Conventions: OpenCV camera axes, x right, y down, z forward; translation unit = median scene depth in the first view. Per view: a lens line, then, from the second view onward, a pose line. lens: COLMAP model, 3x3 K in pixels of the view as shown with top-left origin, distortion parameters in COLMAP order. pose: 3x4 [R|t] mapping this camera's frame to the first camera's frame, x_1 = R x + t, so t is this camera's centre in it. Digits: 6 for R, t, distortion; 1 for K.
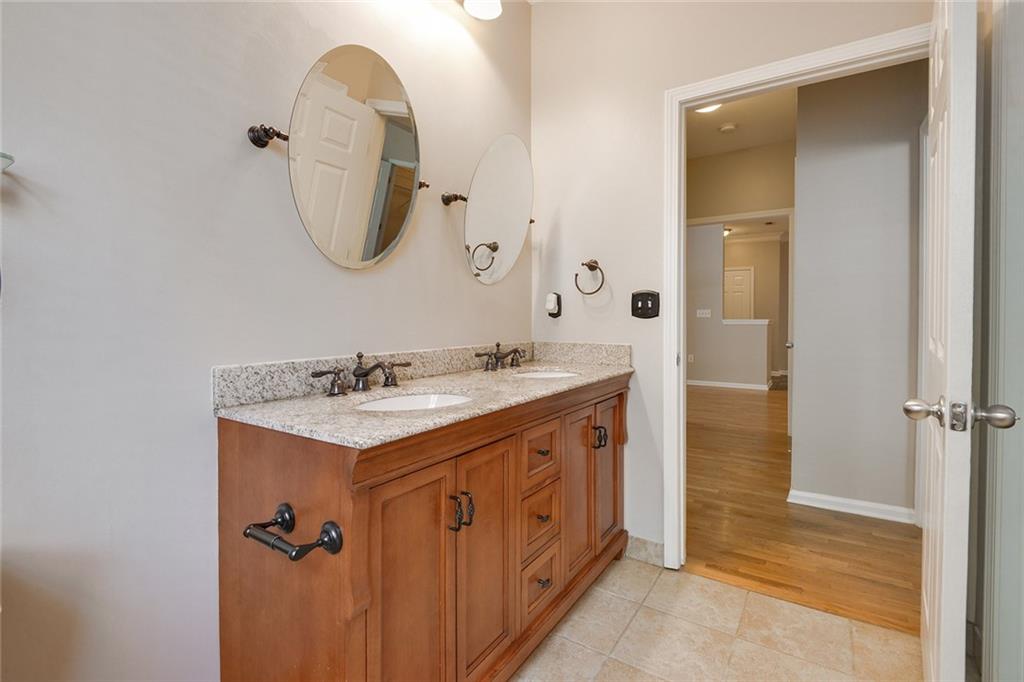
lens RADIAL K [[467.0, 0, 510.9], [0, 467.0, 307.2], [0, 0, 1]] dist [0.027247, -0.020799]
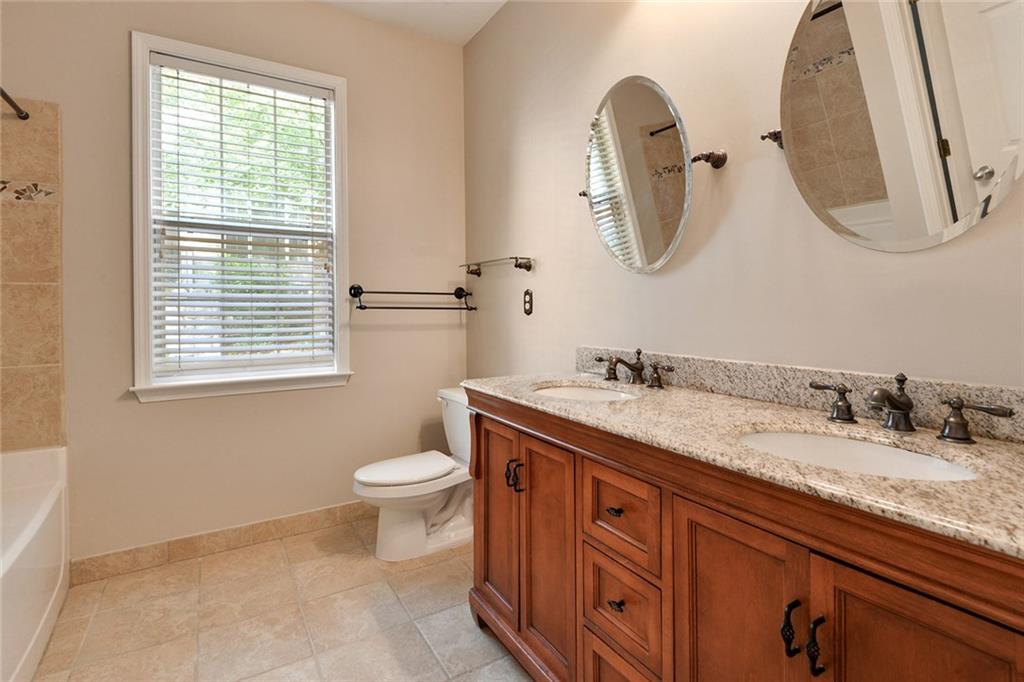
lens RADIAL K [[467.0, 0, 510.9], [0, 467.0, 307.2], [0, 0, 1]] dist [0.027247, -0.020799]
pose [[-0.426736, -0.021165, -0.904129, 0.702721], [0.005892, 0.999640, -0.026182, 0.024309], [0.904357, -0.016500, -0.426457, 1.061485]]
